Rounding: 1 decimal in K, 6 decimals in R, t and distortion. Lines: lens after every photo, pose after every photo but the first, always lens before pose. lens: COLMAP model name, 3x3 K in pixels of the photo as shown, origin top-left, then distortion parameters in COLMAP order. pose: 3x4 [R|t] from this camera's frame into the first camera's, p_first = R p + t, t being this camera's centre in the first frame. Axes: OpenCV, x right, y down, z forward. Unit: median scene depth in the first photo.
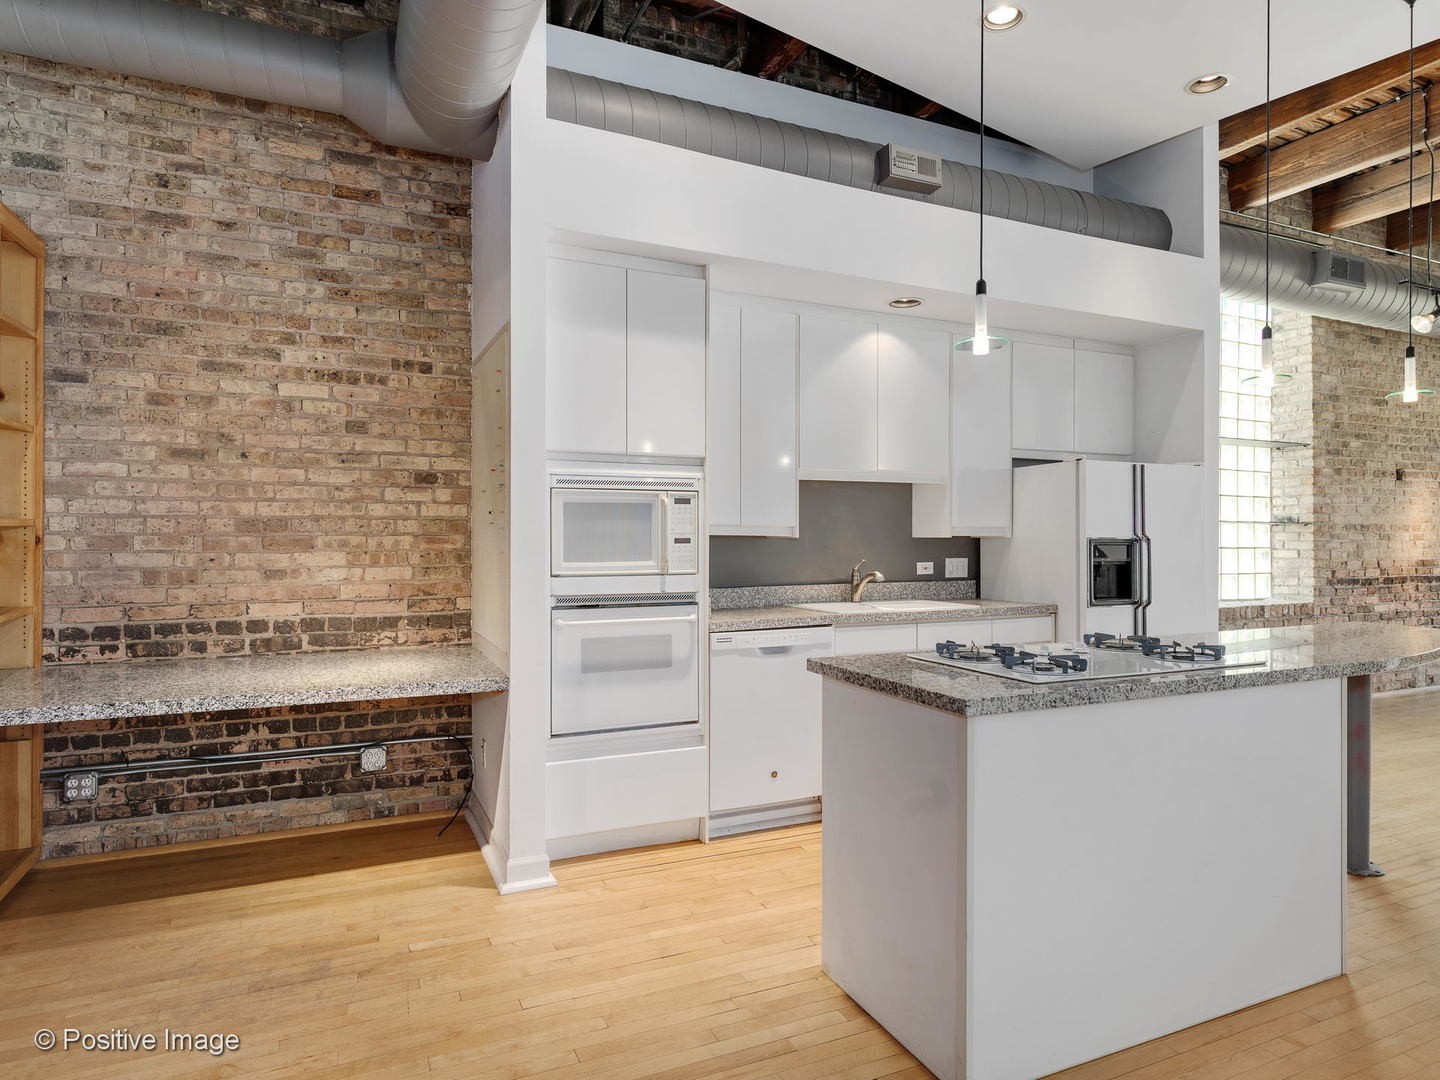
lens RADIAL K [[859.9, 0, 729.8], [0, 859.9, 538.5], [0, 0, 1]] dist [0.014691, -0.007535]
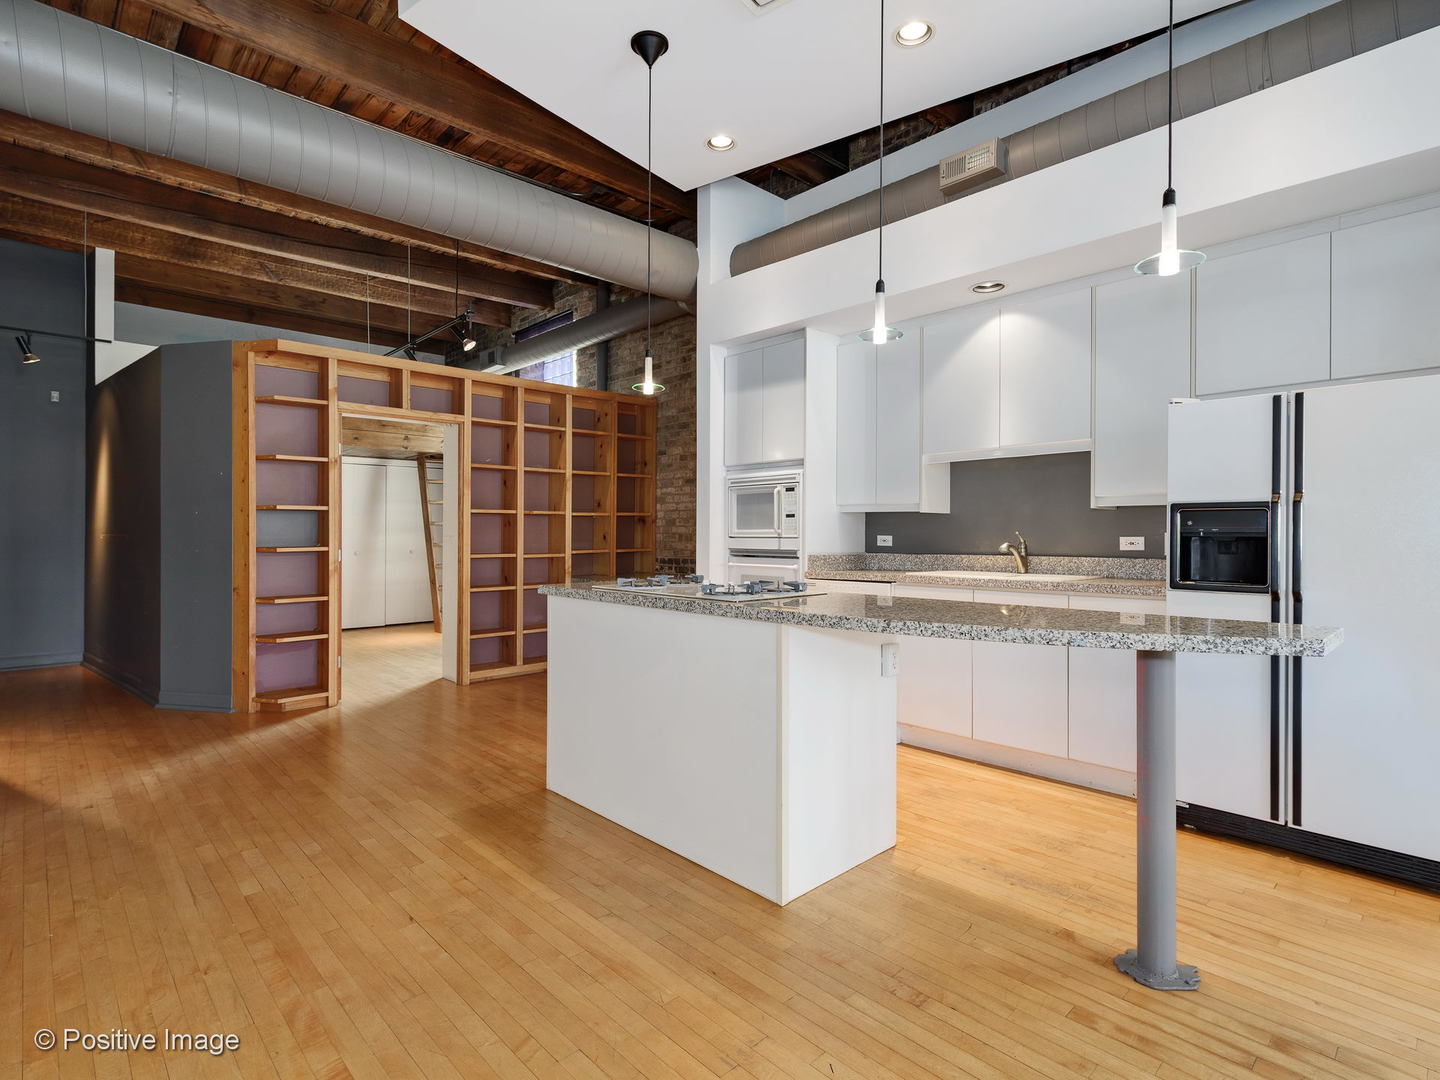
lens RADIAL K [[740.2, 0, 704.6], [0, 740.2, 527.2], [0, 0, 1]] dist [0.004478, -0.000414]
pose [[0.299824, -0.009839, -0.953944, 1.125056], [-0.003280, 0.999930, -0.011345, 0.037373], [0.953989, 0.006531, 0.299771, 0.463100]]
